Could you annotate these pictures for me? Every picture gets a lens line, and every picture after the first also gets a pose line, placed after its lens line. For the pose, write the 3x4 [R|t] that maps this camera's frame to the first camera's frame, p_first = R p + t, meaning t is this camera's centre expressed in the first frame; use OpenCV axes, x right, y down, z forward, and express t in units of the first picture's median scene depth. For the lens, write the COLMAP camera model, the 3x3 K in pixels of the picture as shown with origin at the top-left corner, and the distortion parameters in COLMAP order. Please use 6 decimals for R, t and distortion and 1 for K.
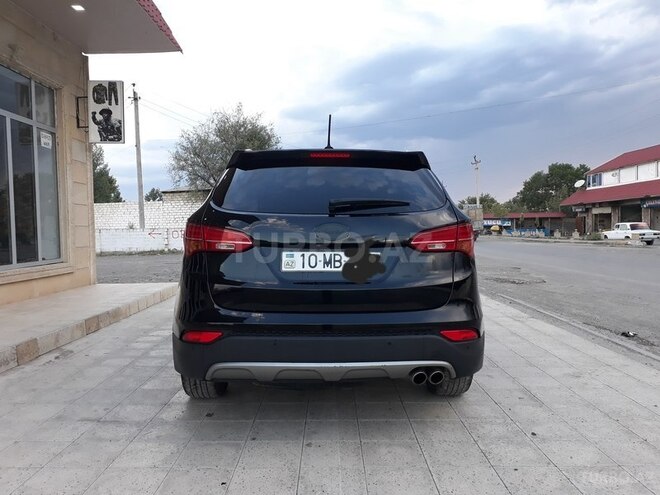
lens RADIAL K [[529.6, 0, 330.0], [0, 529.6, 247.5], [0, 0, 1]] dist [0.008775, -0.000277]
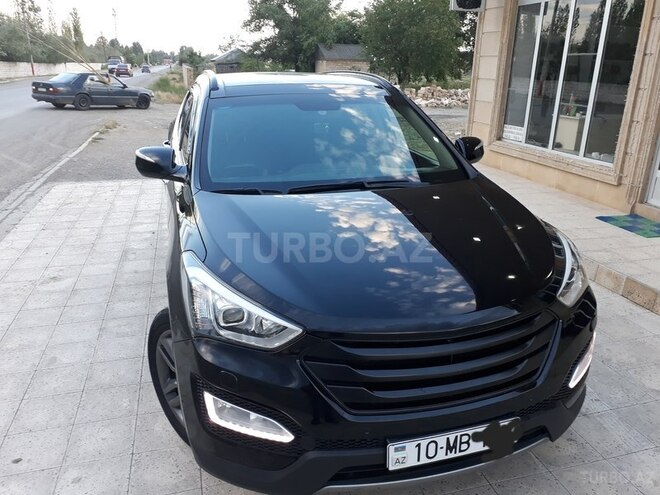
lens RADIAL K [[529.6, 0, 330.0], [0, 529.6, 247.5], [0, 0, 1]] dist [0.008775, -0.000277]
pose [[-0.965183, 0.079093, -0.249333, 0.079968], [-0.018074, 0.930748, 0.365214, -0.103436], [0.260952, 0.357005, -0.896912, 0.946347]]
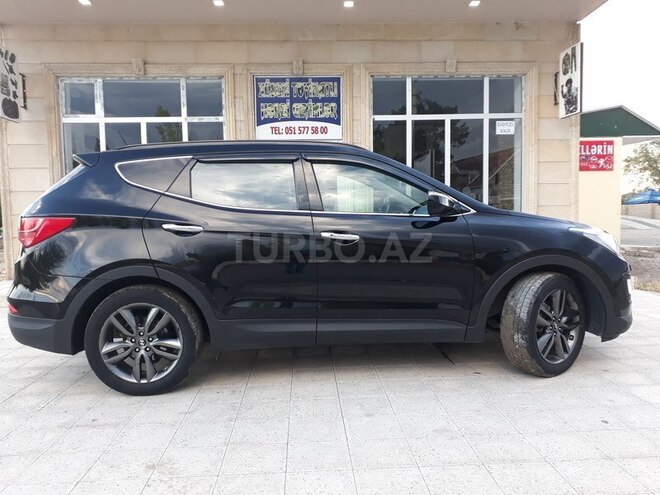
lens RADIAL K [[529.6, 0, 330.0], [0, 529.6, 247.5], [0, 0, 1]] dist [0.008775, -0.000277]
pose [[0.054059, 0.073583, -0.995823, 0.473400], [-0.024059, 0.997088, 0.072371, -0.024723], [0.998248, 0.020046, 0.055672, 0.518778]]
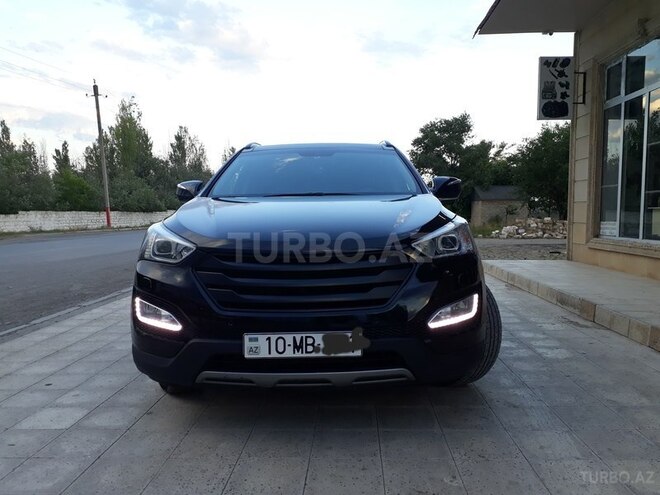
lens RADIAL K [[532.4, 0, 330.0], [0, 532.4, 247.5], [0, 0, 1]] dist [-0.003230, 0.000074]
pose [[-0.998934, 0.013587, 0.044122, -0.037125], [0.018152, 0.994331, 0.104769, -0.031095], [-0.042448, 0.105459, -0.993517, 1.048720]]
